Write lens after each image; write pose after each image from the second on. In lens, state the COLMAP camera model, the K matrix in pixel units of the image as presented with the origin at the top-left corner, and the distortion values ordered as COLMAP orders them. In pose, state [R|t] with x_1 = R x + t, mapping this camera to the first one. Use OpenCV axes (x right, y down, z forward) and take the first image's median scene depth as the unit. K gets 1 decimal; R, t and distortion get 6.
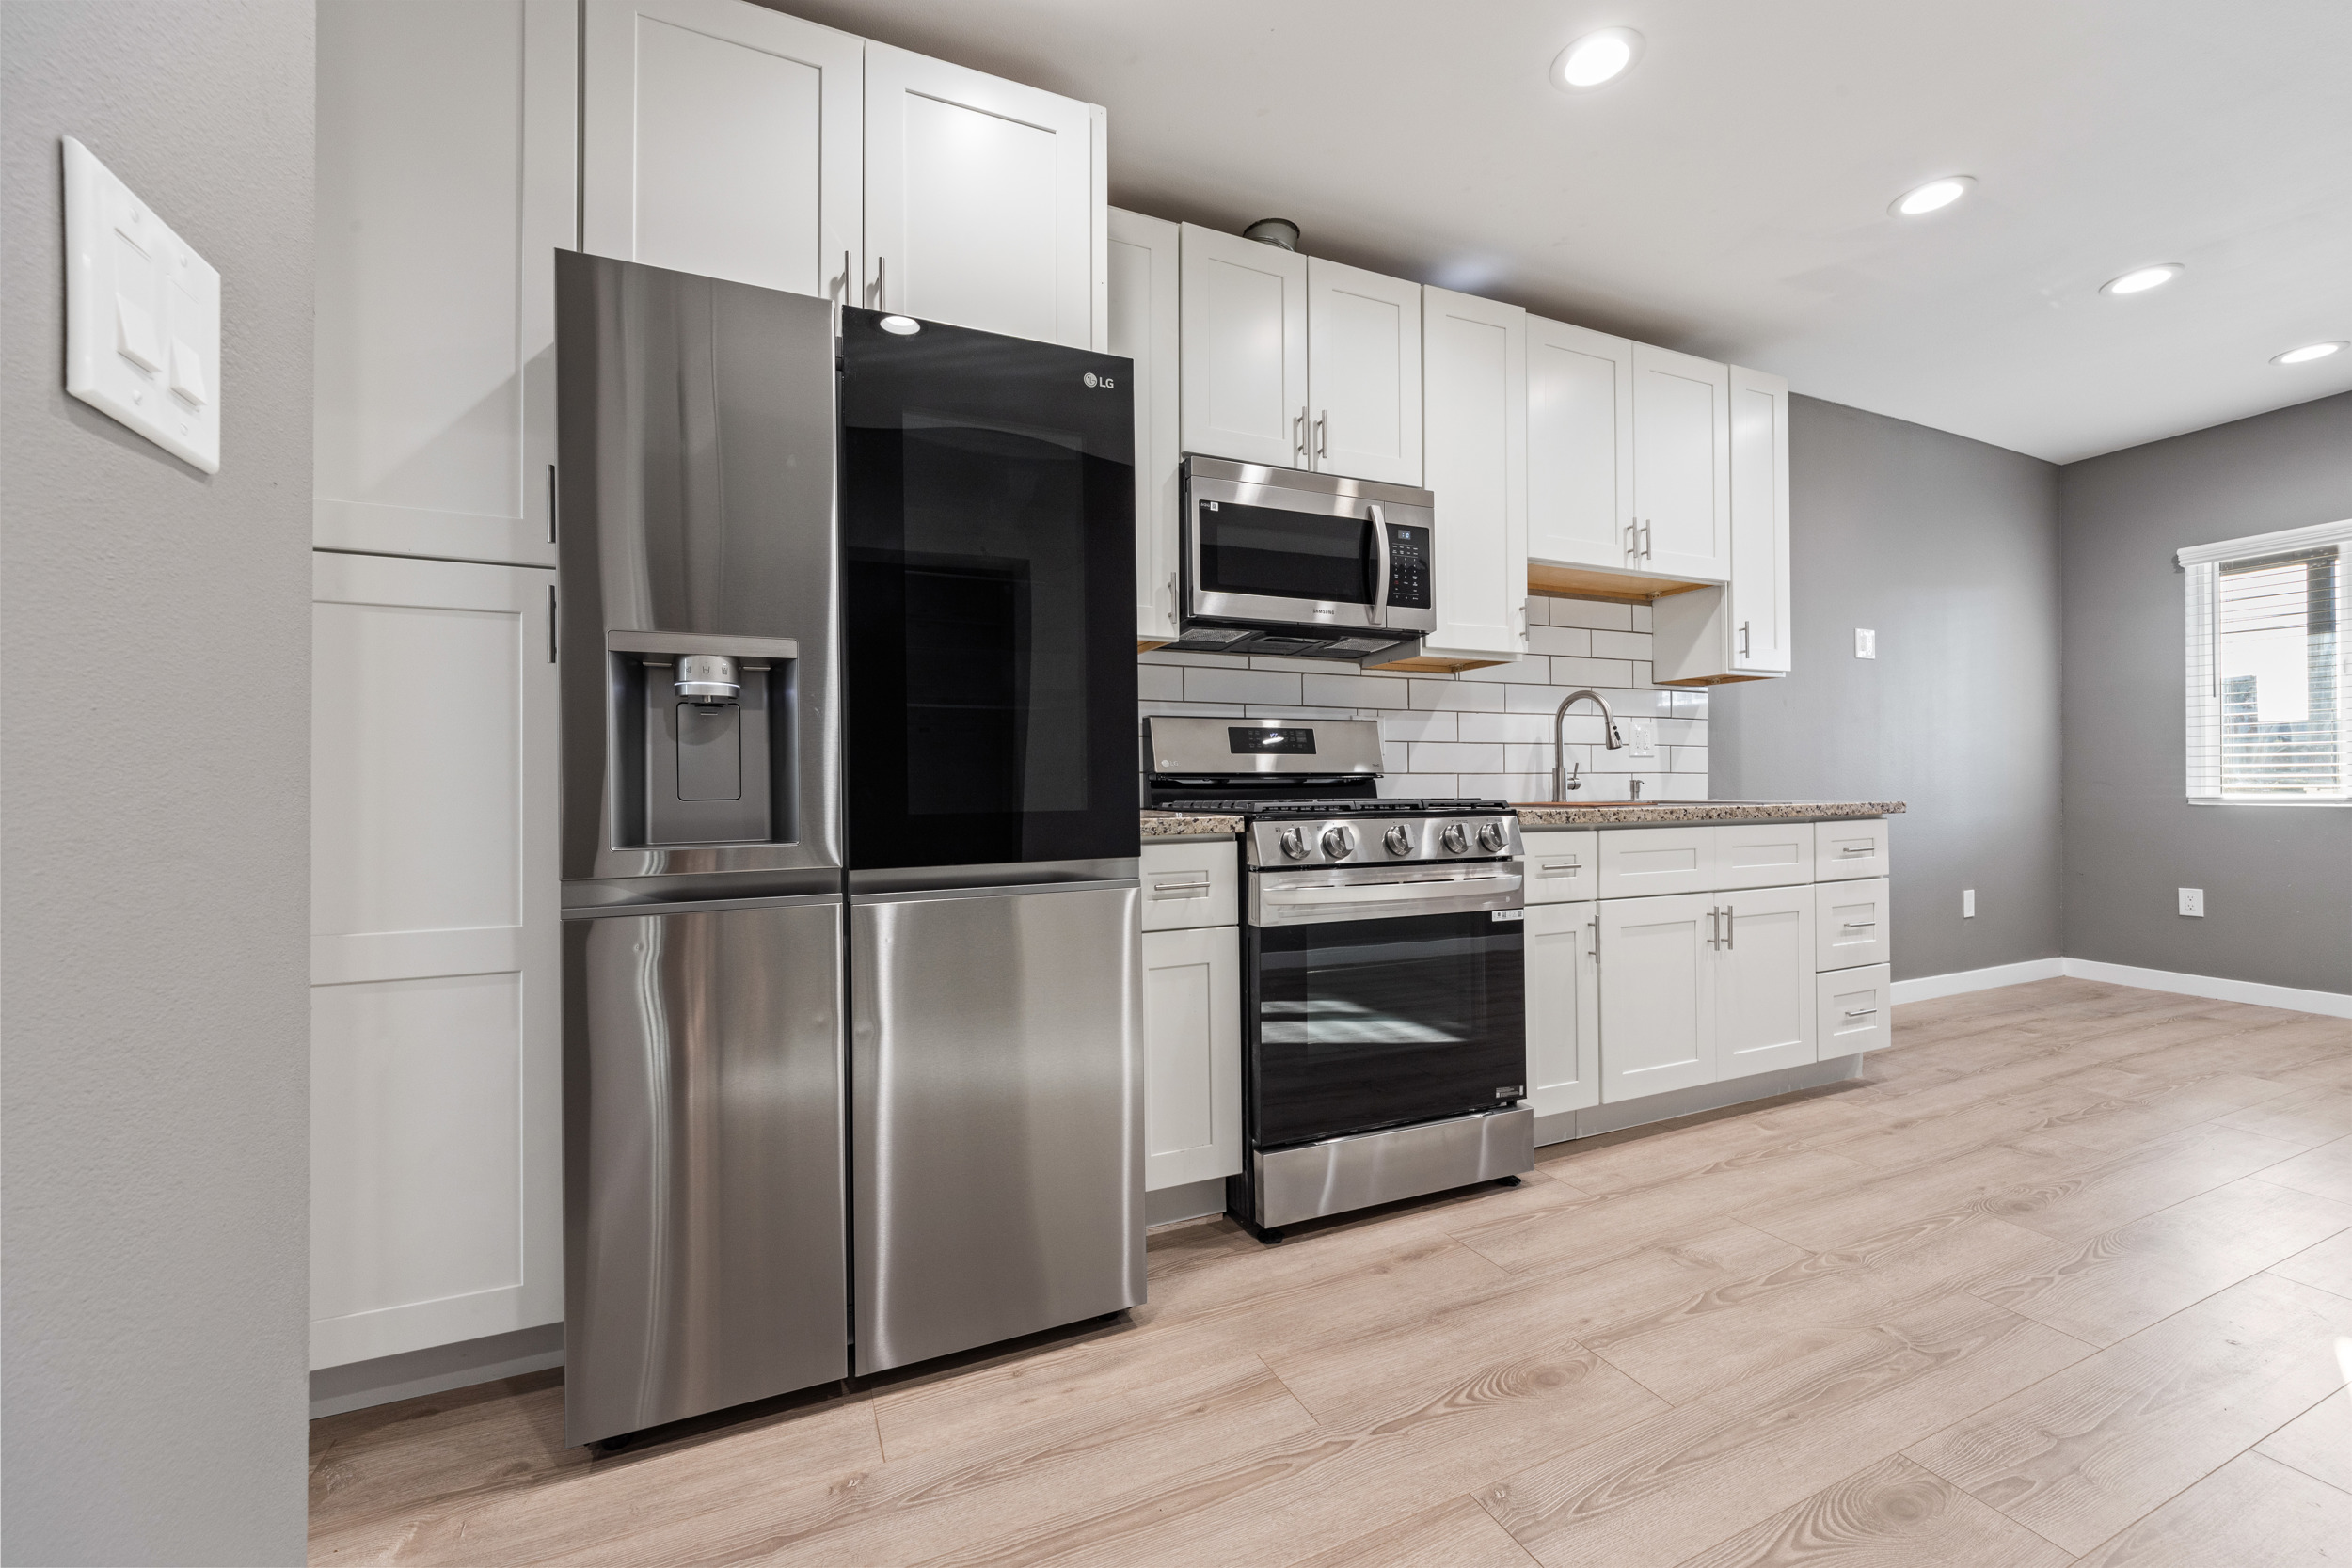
lens RADIAL K [[937.9, 0, 1175.0], [0, 937.9, 776.4], [0, 0, 1]] dist [-0.000906, -0.000224]
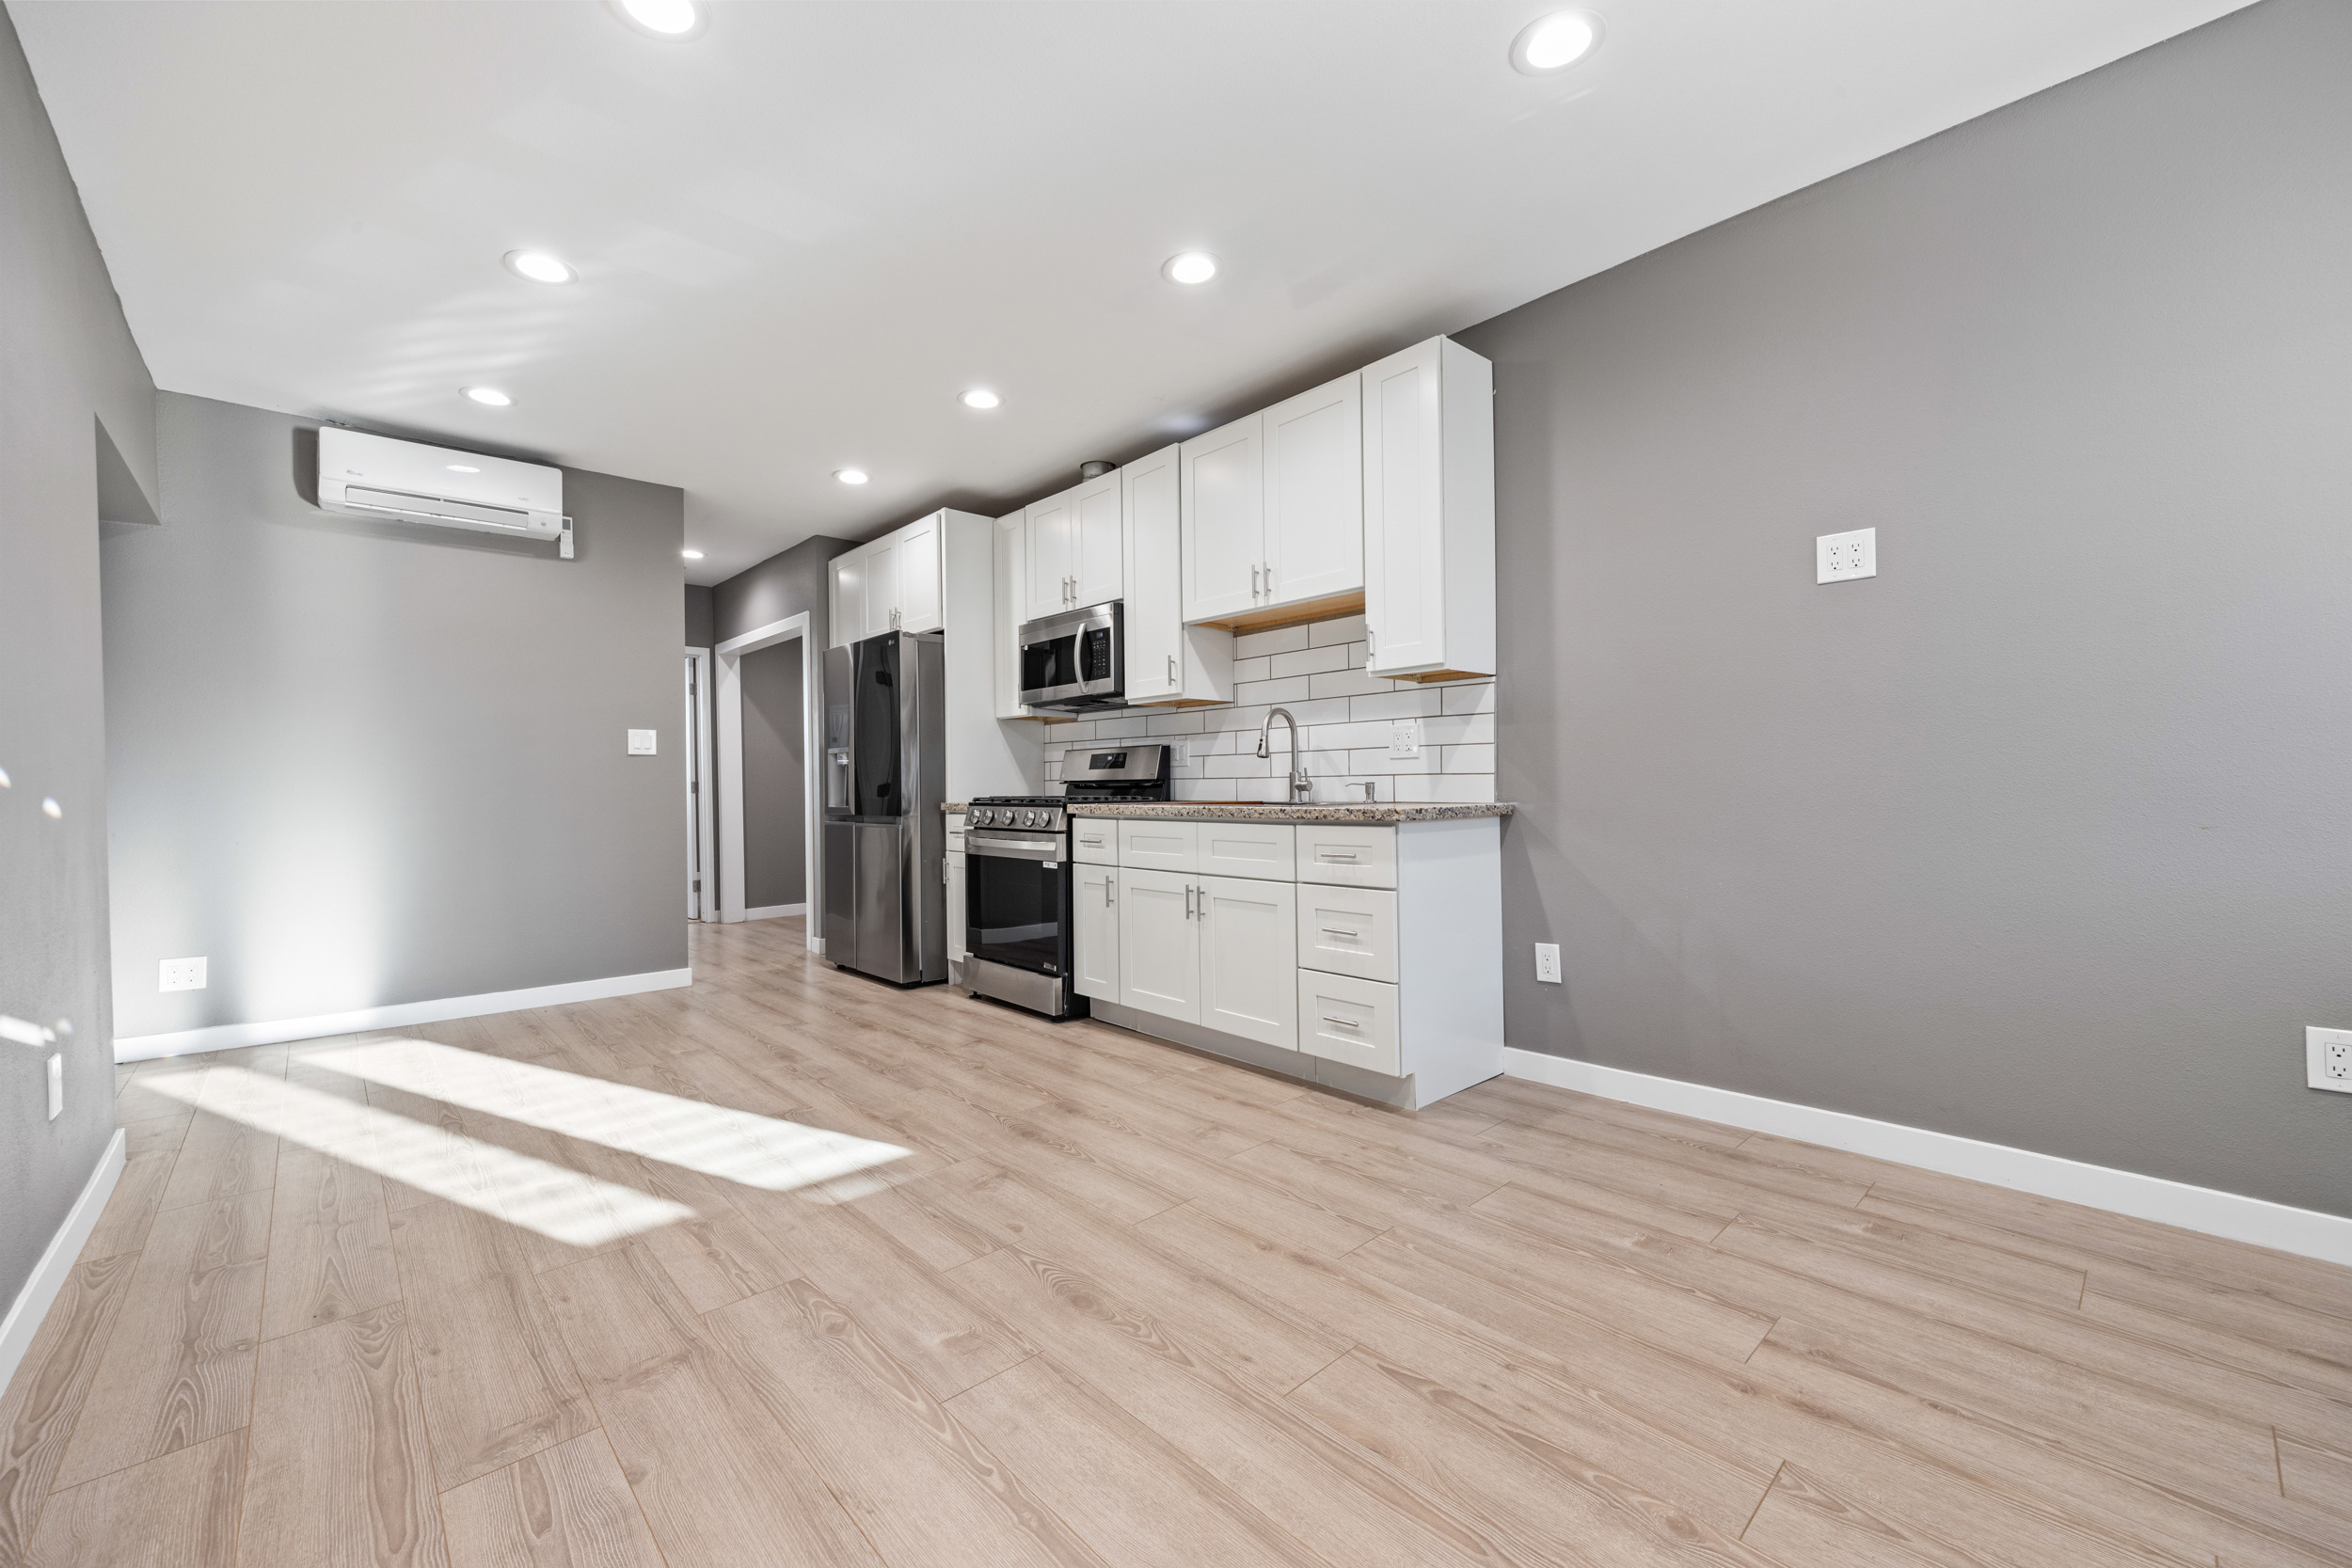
lens RADIAL K [[930.2, 0, 1176.0], [0, 930.2, 784.0], [0, 0, 1]] dist [0.007823, -0.000222]
pose [[0.317282, 0.002893, -0.948327, 1.774677], [0.019127, 0.999772, 0.009449, -0.010283], [0.948138, -0.021137, 0.317154, 0.589712]]
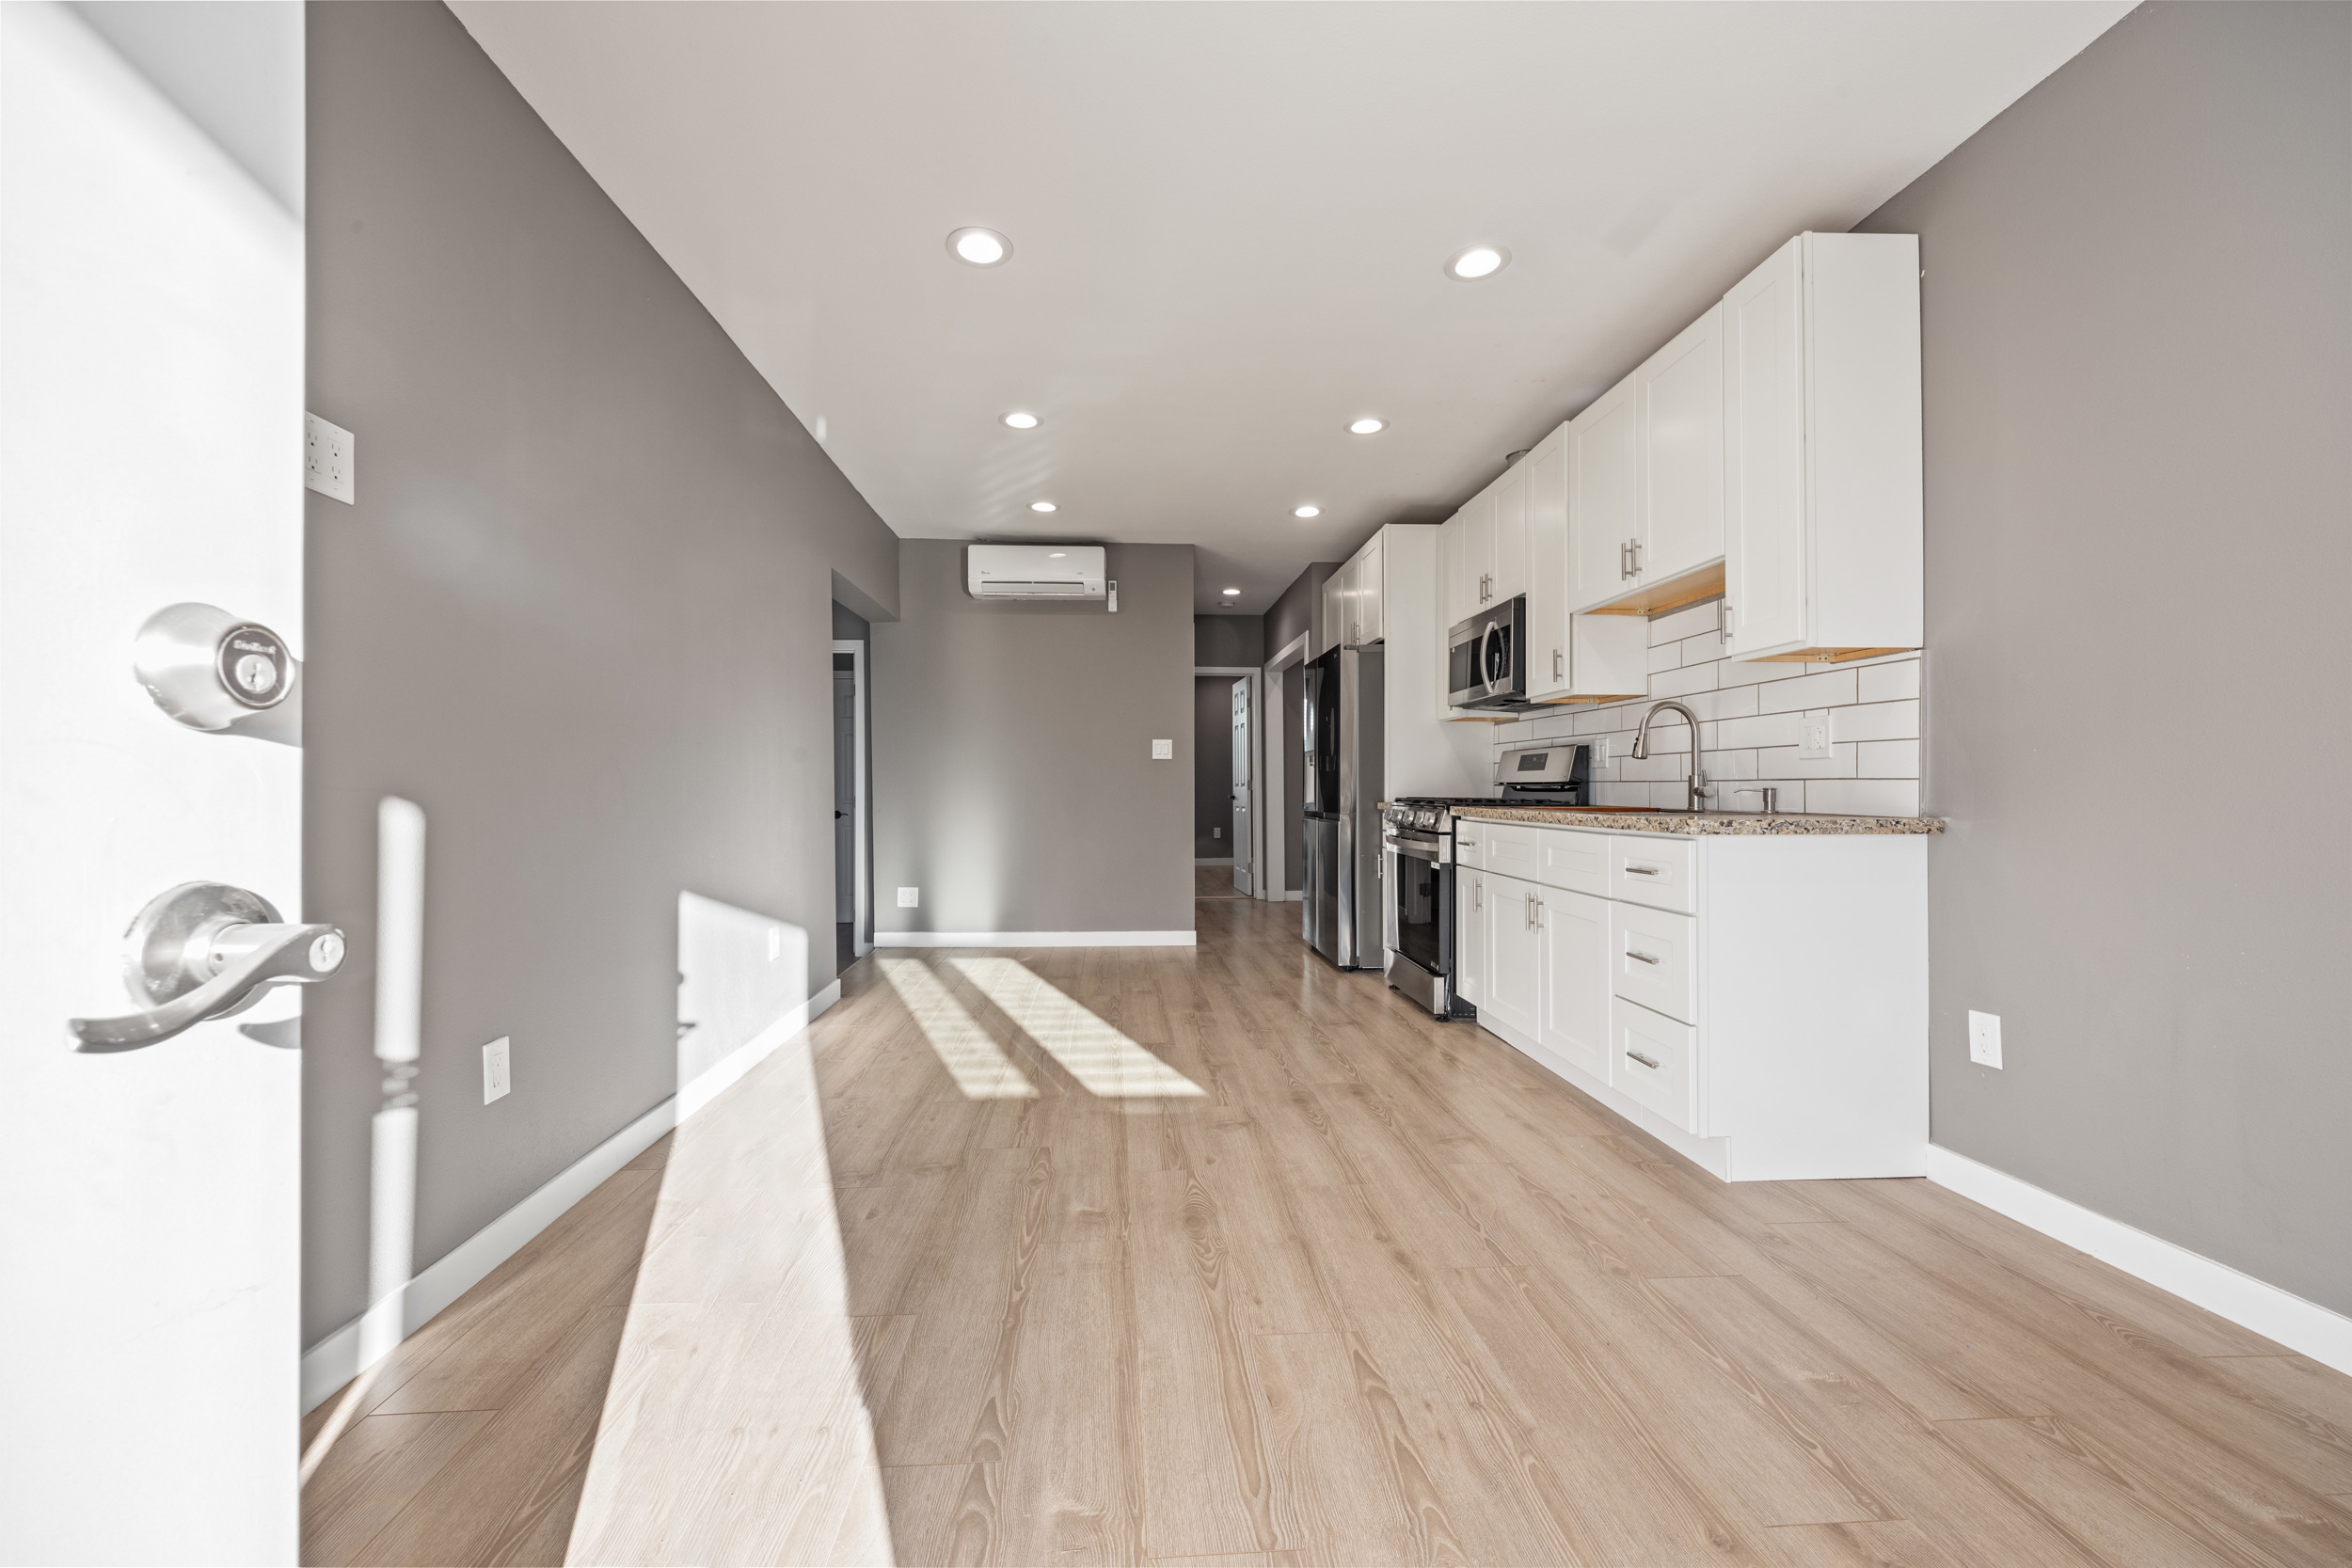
lens RADIAL K [[930.2, 0, 1176.0], [0, 930.2, 784.0], [0, 0, 1]] dist [0.007823, -0.000222]
pose [[-0.345750, 0.002680, -0.938323, 1.868356], [0.010886, 0.999940, -0.001155, -0.005720], [0.938264, -0.010613, -0.345758, 0.995146]]
